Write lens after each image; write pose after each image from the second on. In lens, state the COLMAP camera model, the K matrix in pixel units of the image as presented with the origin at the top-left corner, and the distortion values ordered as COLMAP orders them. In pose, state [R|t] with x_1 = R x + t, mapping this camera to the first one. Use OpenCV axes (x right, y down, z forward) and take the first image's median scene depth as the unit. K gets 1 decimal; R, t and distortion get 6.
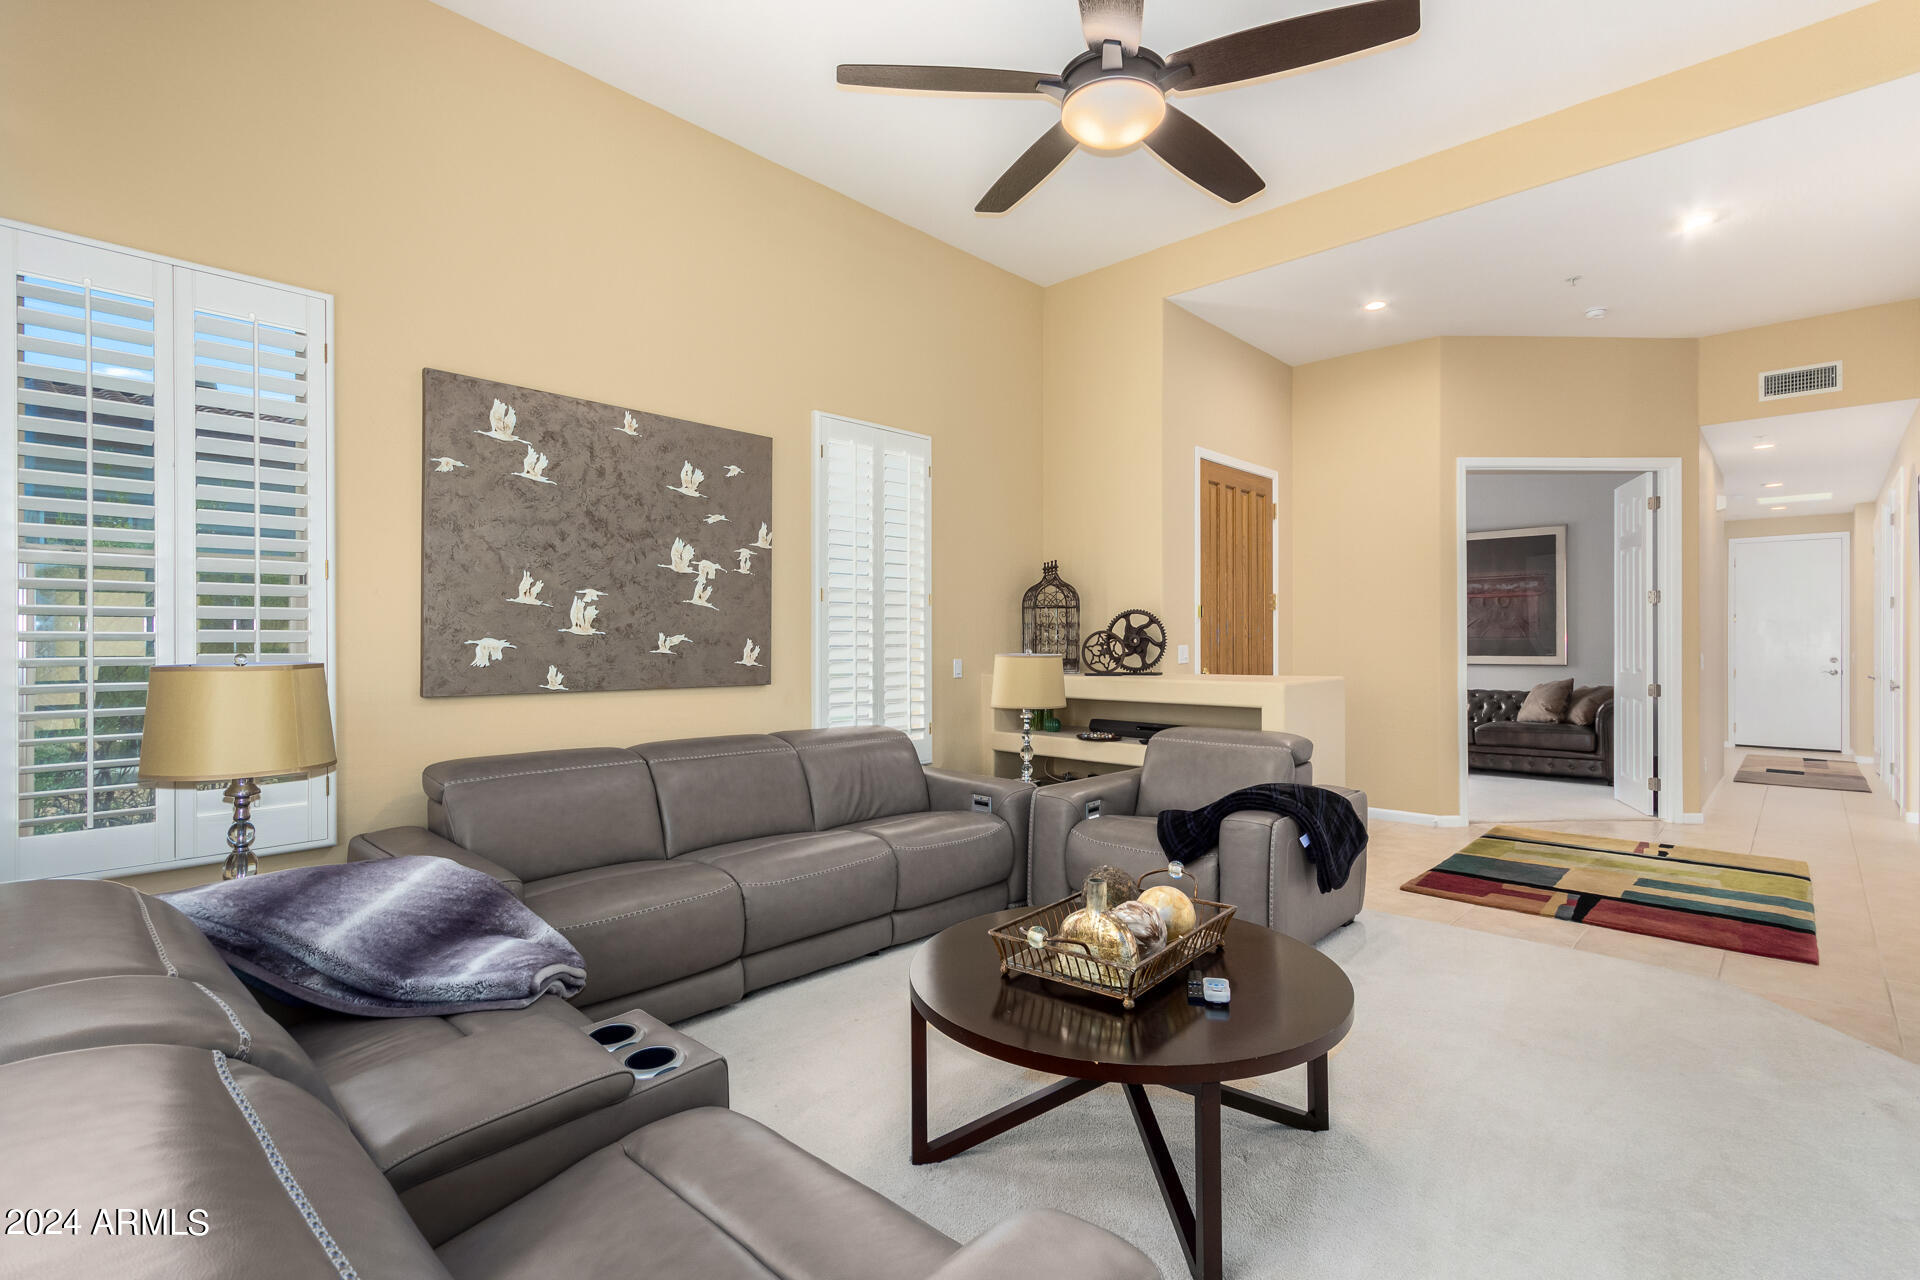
lens RADIAL K [[893.6, 0, 973.2], [0, 893.6, 629.7], [0, 0, 1]] dist [0.007607, -0.000175]
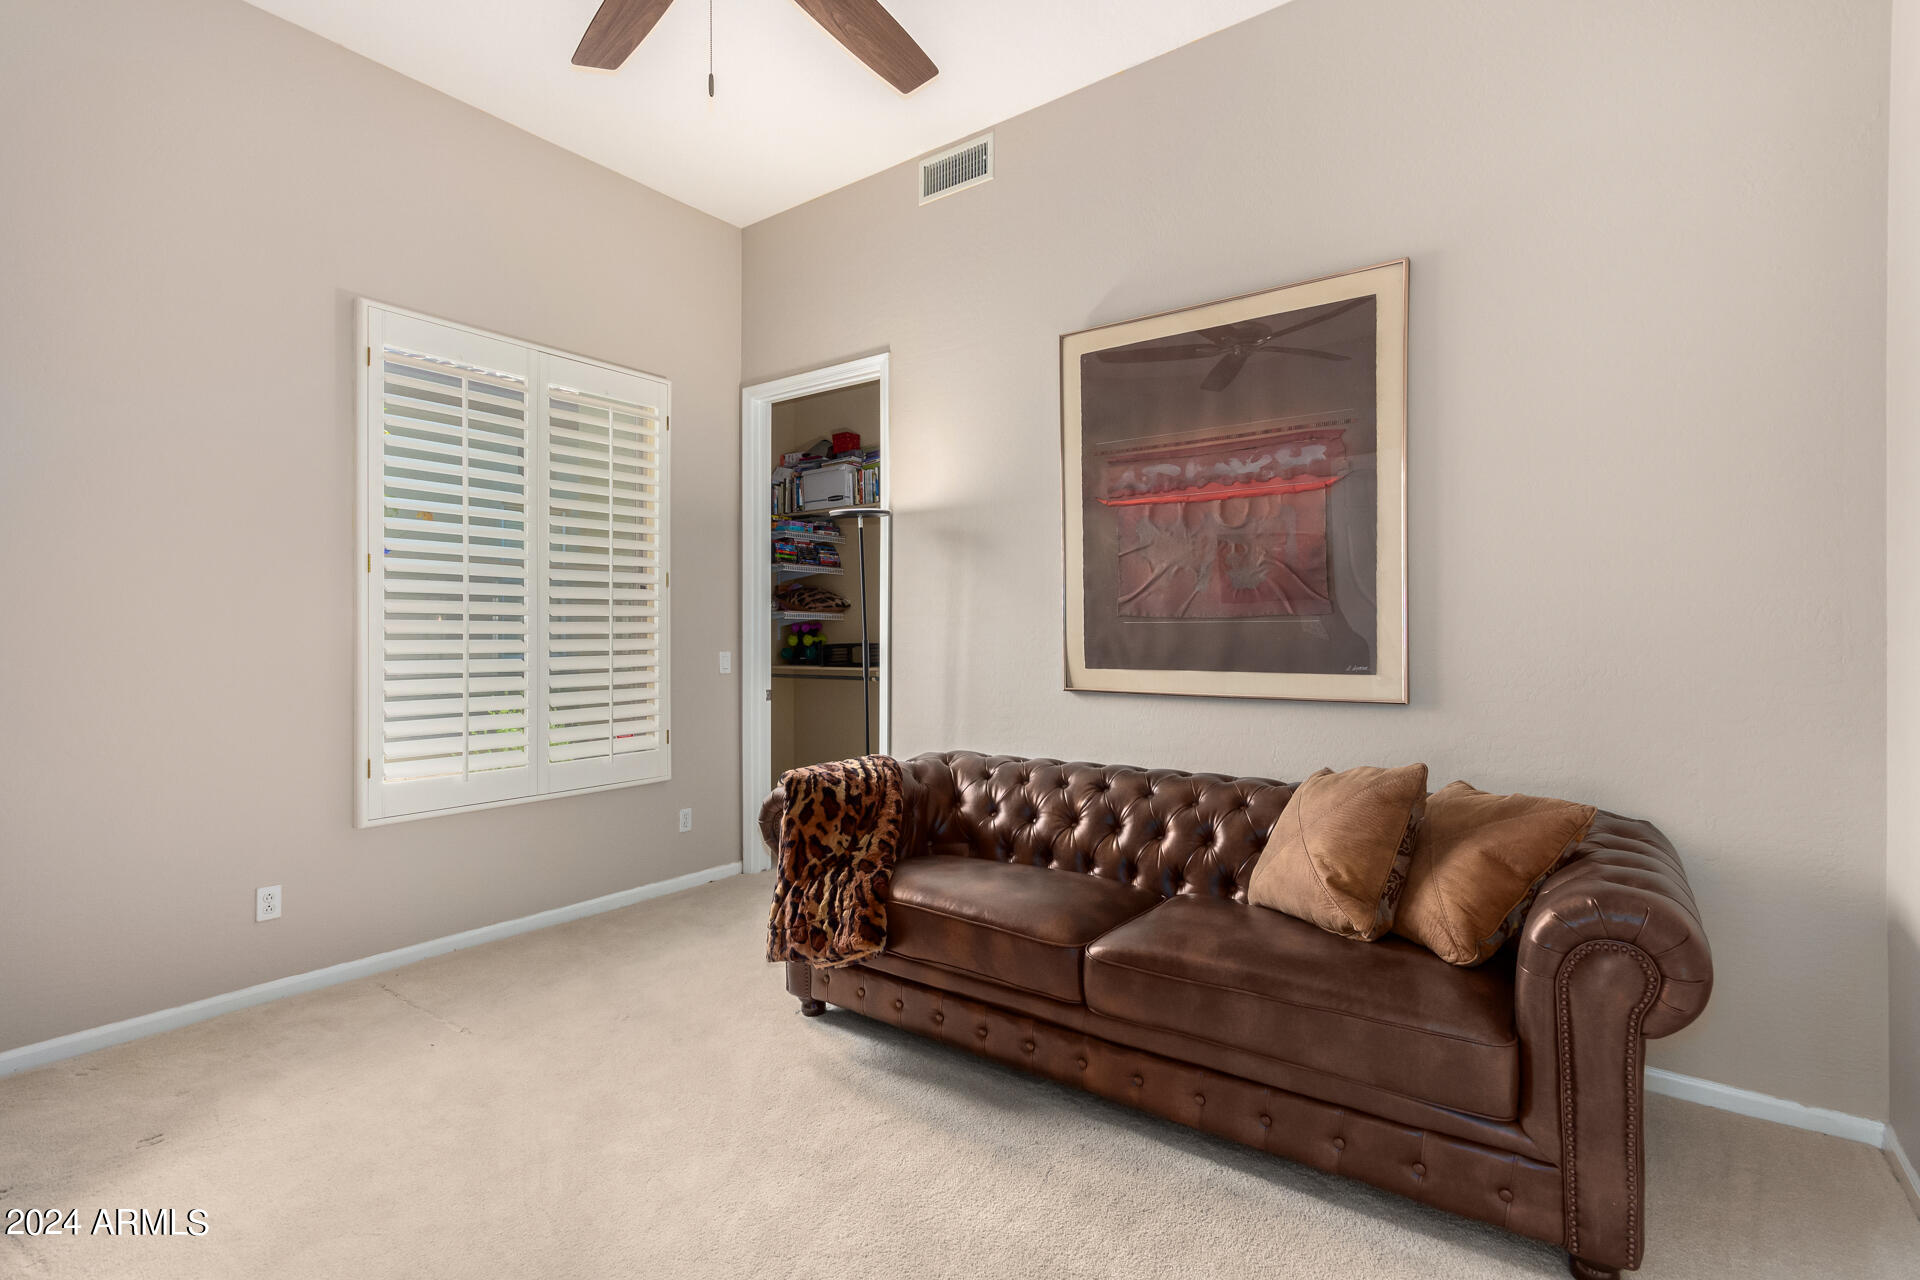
lens RADIAL K [[893.6, 0, 973.2], [0, 893.6, 629.7], [0, 0, 1]] dist [0.007607, -0.000175]
pose [[0.992478, 0.000477, 0.122423, 0.481244], [-0.001023, 0.999990, 0.004400, 0.013035], [-0.122420, -0.004493, 0.992468, 0.720066]]
